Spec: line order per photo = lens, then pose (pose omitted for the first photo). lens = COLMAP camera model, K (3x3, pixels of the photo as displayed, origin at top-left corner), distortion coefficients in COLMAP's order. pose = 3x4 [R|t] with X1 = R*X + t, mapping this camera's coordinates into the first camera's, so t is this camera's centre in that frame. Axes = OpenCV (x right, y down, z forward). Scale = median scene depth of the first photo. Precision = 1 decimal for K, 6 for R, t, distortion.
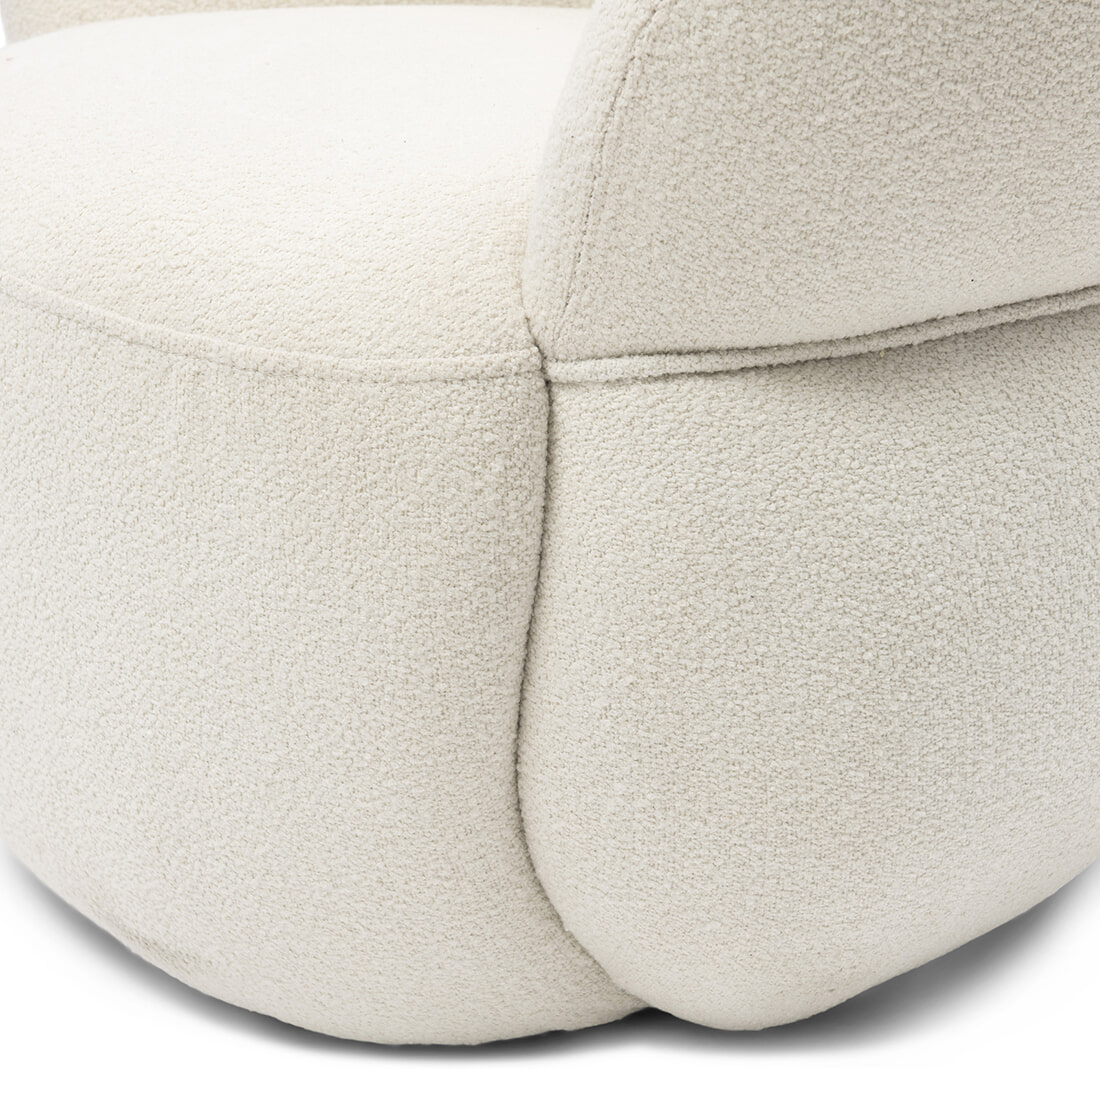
lens RADIAL K [[3082.1, 0, 551.0], [0, 3082.1, 547.5], [0, 0, 1]] dist [-0.024883, 0.000000]
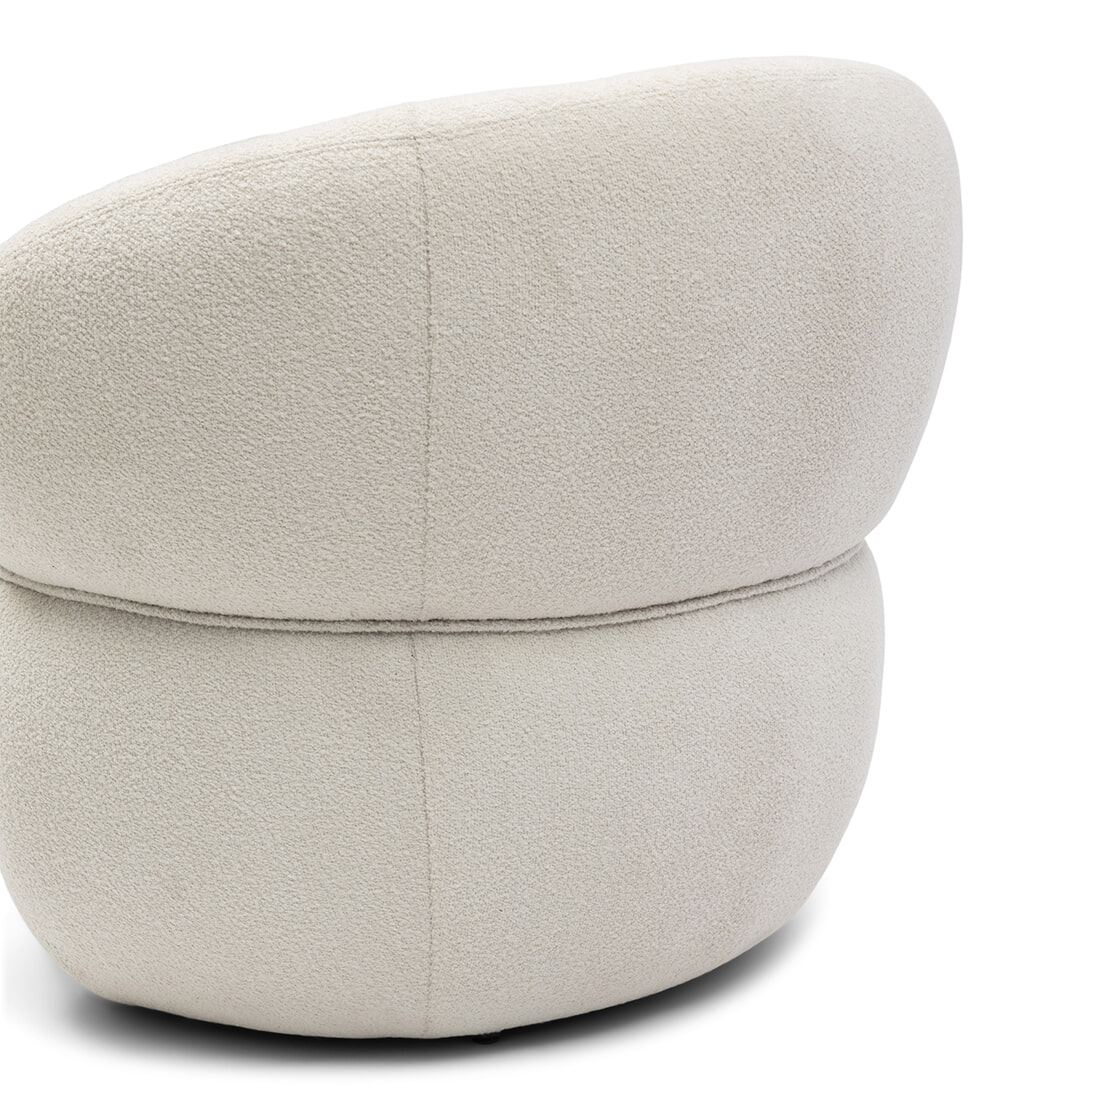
lens RADIAL K [[2622.9, 0, 550.1], [0, 2622.9, 558.5], [0, 0, 1]] dist [0.037912, 0.000000]
pose [[0.324456, 0.219981, -0.919966, 1.597370], [-0.322110, 0.940148, 0.111204, -0.347263], [0.889367, 0.260250, 0.375894, 0.689239]]
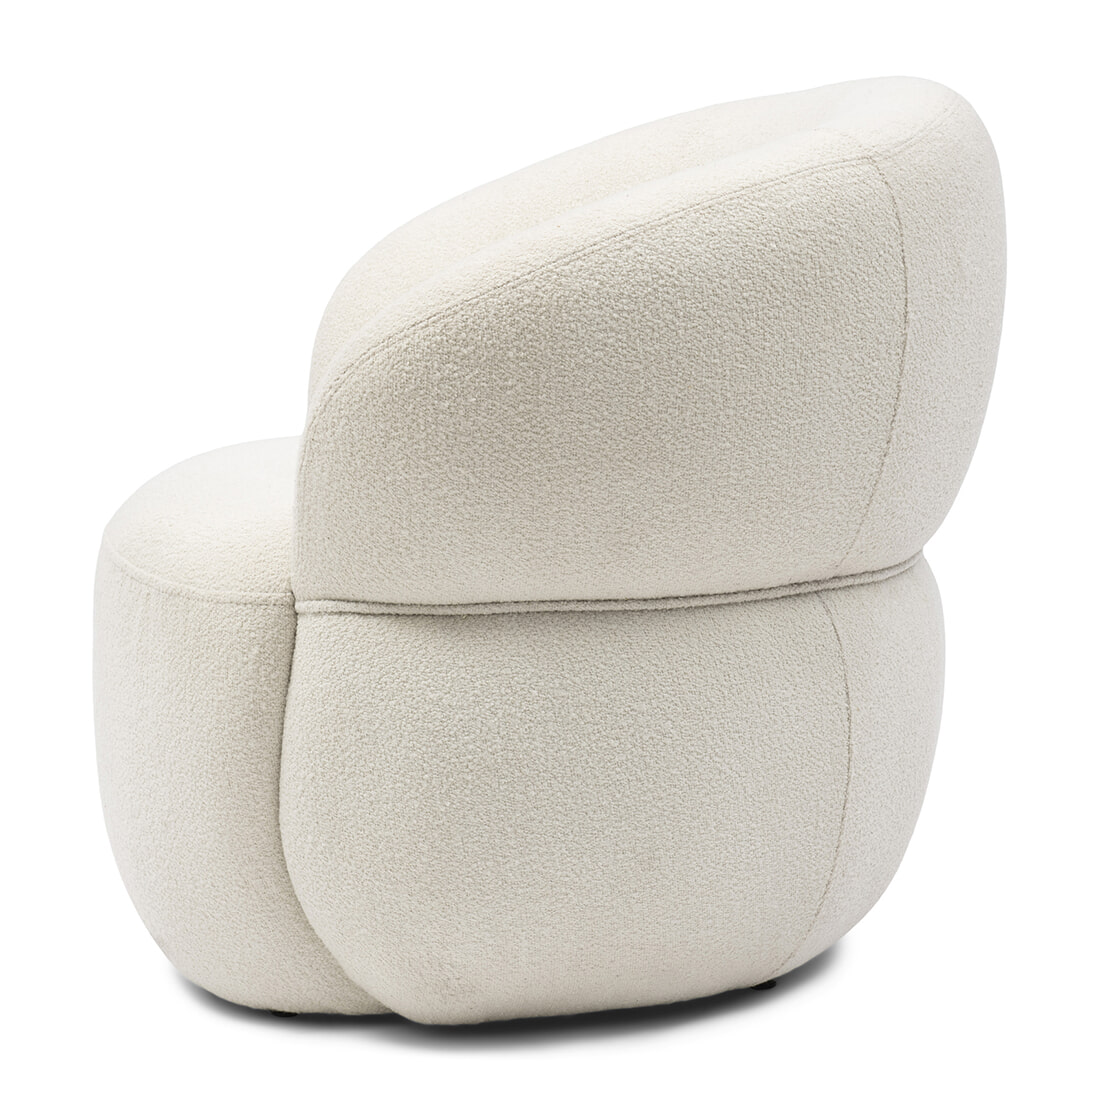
lens RADIAL K [[4507.0, 0, 549.1], [0, 4507.0, 548.2], [0, 0, 1]] dist [0.004012, 0.000000]
pose [[0.880611, 0.083463, -0.466431, 1.416034], [-0.168766, 0.975058, -0.144151, 0.278730], [0.442766, 0.205659, 0.872733, -1.342604]]
